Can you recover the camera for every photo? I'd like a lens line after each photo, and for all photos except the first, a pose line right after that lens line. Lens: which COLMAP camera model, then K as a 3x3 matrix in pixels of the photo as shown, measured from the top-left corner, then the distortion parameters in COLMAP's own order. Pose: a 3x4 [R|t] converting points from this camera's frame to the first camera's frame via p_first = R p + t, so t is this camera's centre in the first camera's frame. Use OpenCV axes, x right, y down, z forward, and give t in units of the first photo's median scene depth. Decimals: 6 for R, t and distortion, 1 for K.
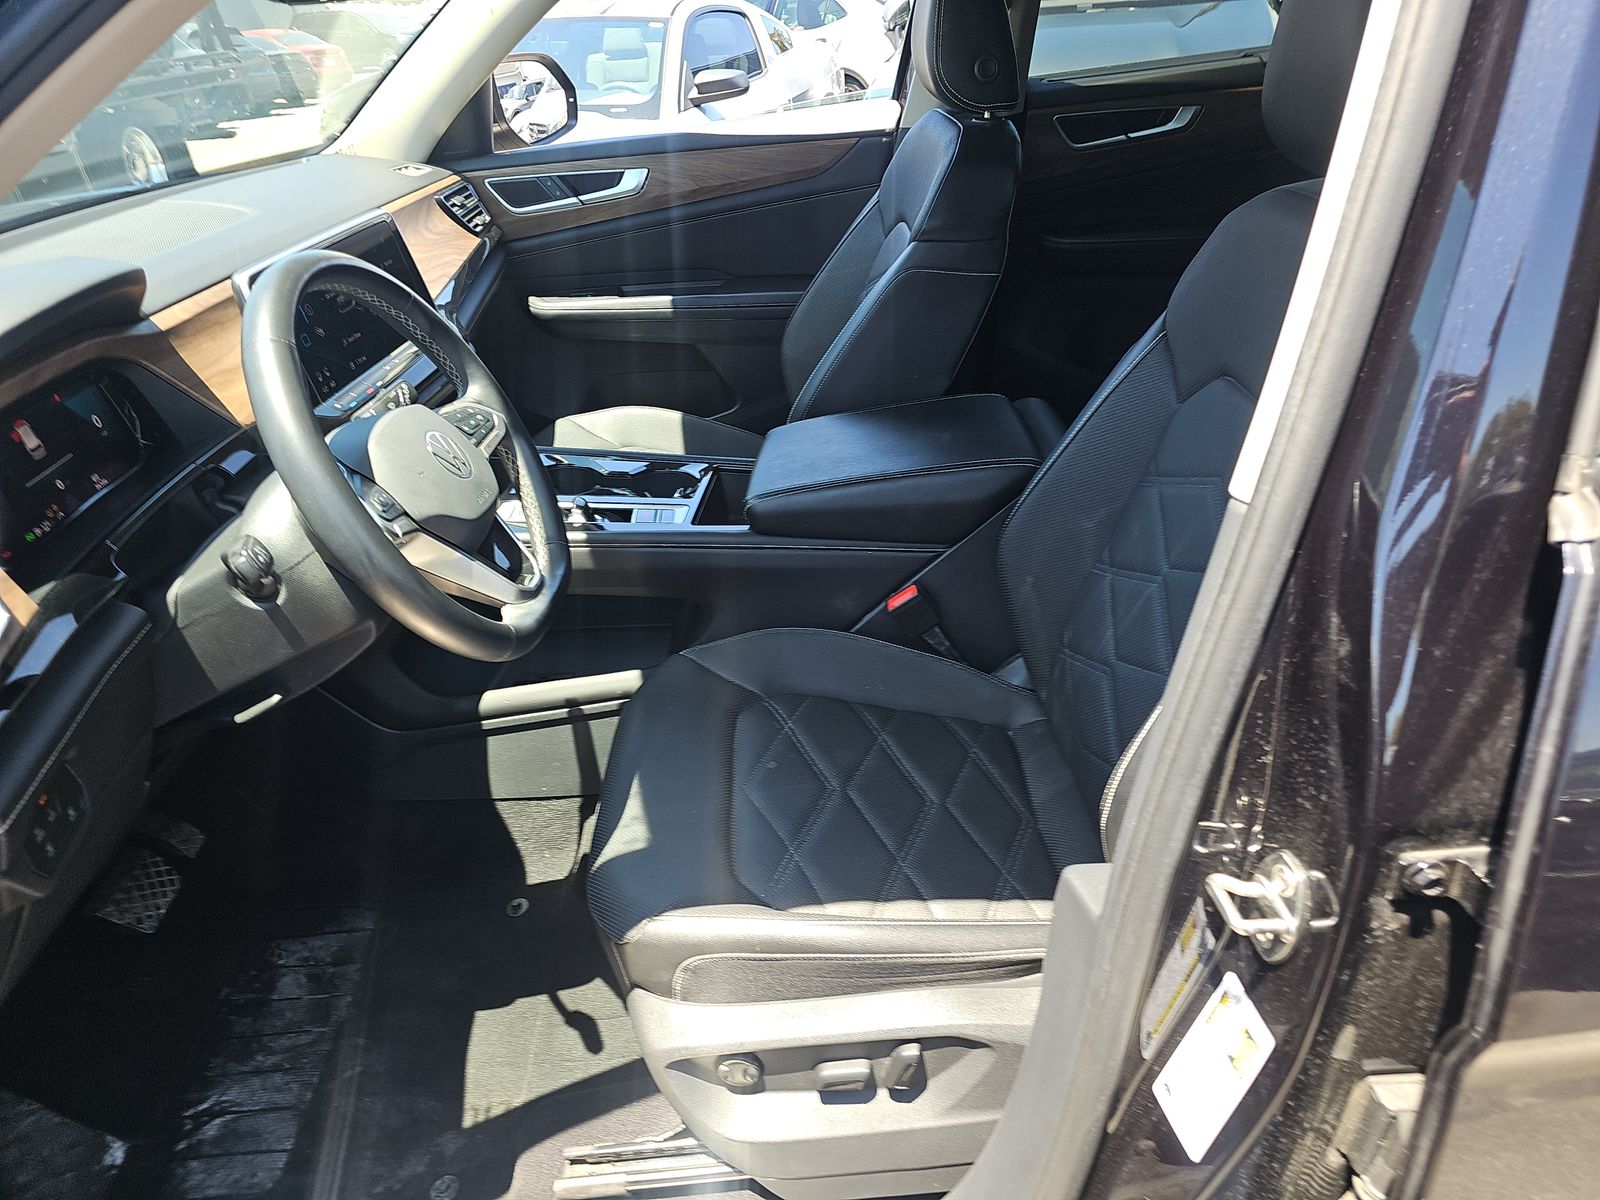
lens RADIAL K [[1070.2, 0, 830.8], [0, 1070.2, 567.6], [0, 0, 1]] dist [0.001518, -0.006519]
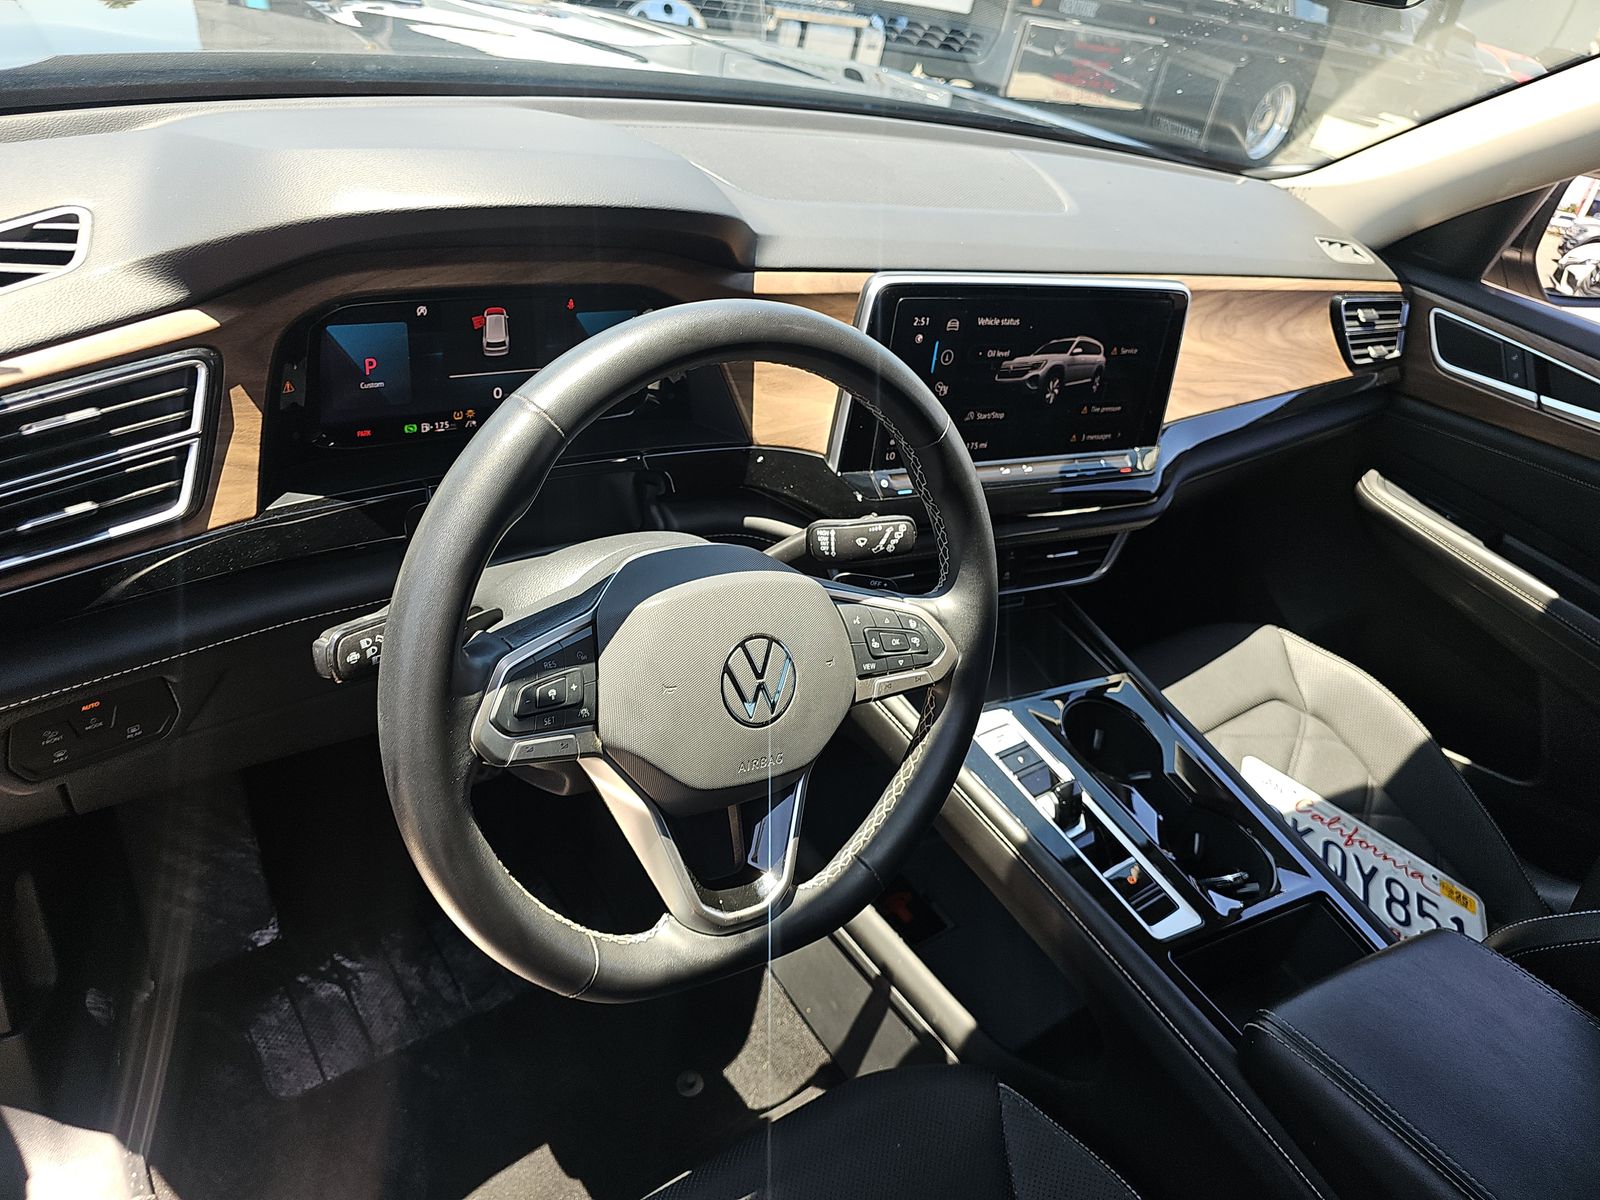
lens RADIAL K [[1066.7, 0, 800.0], [0, 1066.7, 600.0], [0, 0, 1]] dist [0.055593, -0.077904]
pose [[0.515582, 0.627201, -0.583776, -0.009644], [-0.611694, 0.746516, 0.261809, -0.211070], [0.600005, 0.222108, 0.768545, 0.355539]]
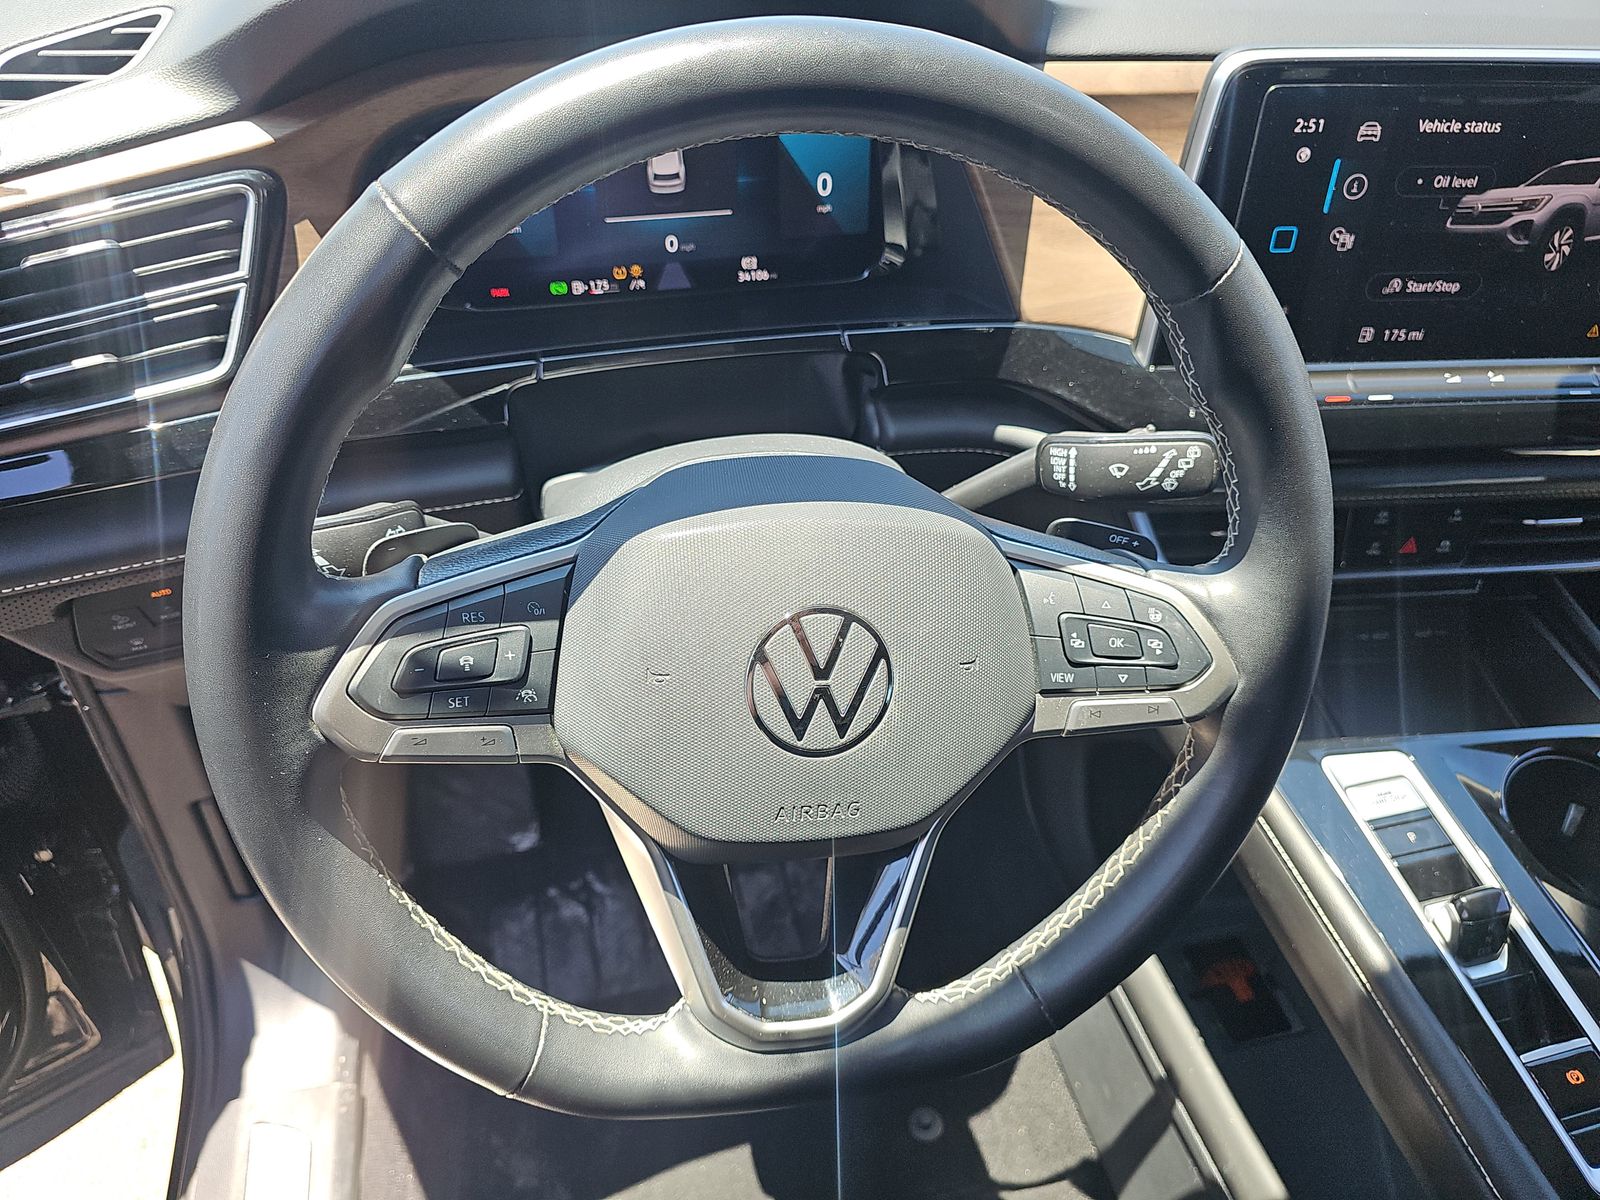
lens RADIAL K [[1089.4, 0, 798.1], [0, 1089.4, 595.9], [0, 0, 1]] dist [0.004563, -0.022123]
pose [[0.172200, 0.706447, -0.686499, -0.077908], [-0.514877, 0.658682, 0.548671, -0.220315], [0.839791, 0.258981, 0.477158, 0.535195]]
